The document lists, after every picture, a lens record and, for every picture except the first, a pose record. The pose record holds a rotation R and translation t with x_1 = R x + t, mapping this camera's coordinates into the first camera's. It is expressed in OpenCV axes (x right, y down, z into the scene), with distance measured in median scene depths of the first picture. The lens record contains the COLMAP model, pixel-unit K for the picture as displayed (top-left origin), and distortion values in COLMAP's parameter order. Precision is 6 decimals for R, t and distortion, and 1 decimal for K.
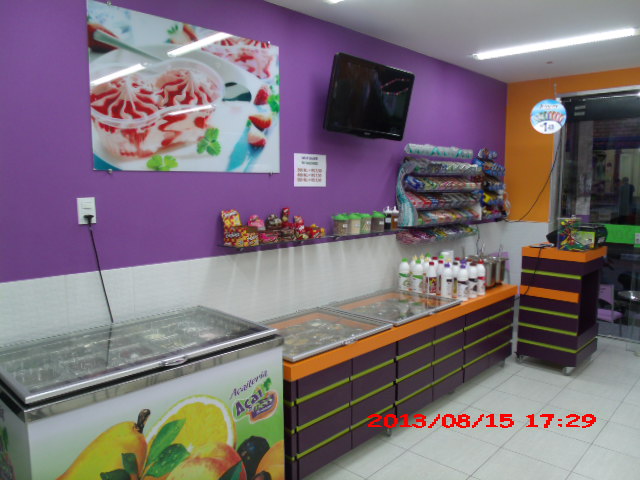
lens RADIAL K [[509.5, 0, 320.0], [0, 509.5, 240.0], [0, 0, 1]] dist [-0.041543, 0.008628]
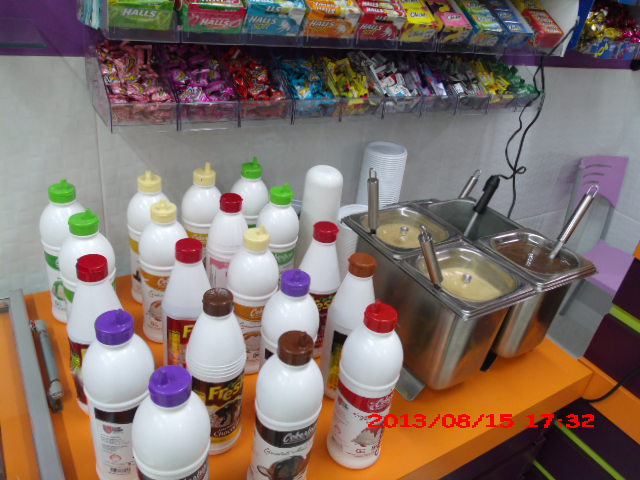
lens RADIAL K [[509.5, 0, 320.0], [0, 509.5, 240.0], [0, 0, 1]] dist [-0.041543, 0.008628]
pose [[0.964836, 0.200768, -0.169659, 0.321668], [-0.129225, 0.924363, 0.358963, -0.034037], [0.228895, -0.324416, 0.917802, 0.864555]]
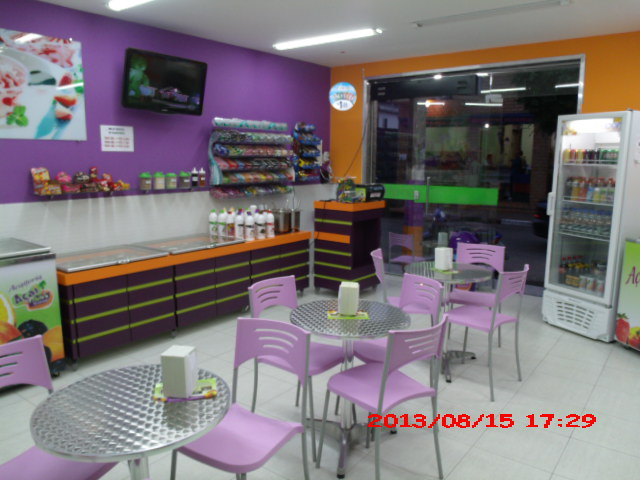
lens RADIAL K [[509.5, 0, 320.0], [0, 509.5, 240.0], [0, 0, 1]] dist [-0.041543, 0.008628]
pose [[0.995025, -0.013138, 0.098754, 0.320061], [0.008323, 0.998764, 0.049009, 0.054073], [-0.099276, -0.047943, 0.993904, -0.295351]]
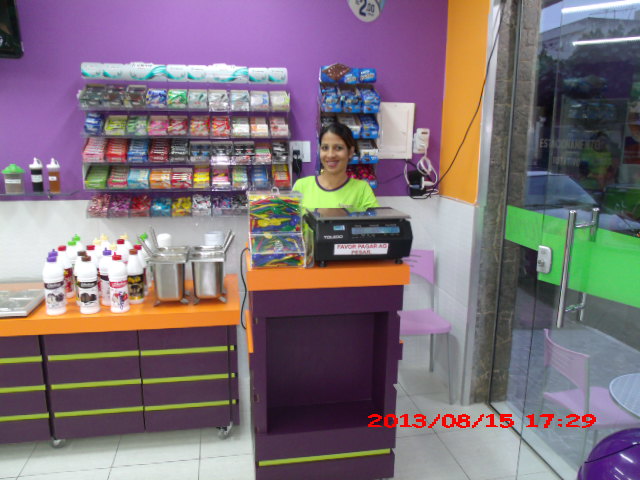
lens RADIAL K [[509.5, 0, 320.0], [0, 509.5, 240.0], [0, 0, 1]] dist [-0.041543, 0.008628]
pose [[0.807237, 0.124075, -0.577039, 0.867169], [-0.073949, 0.991212, 0.109680, -0.060081], [0.585576, -0.045866, 0.809319, 0.673231]]
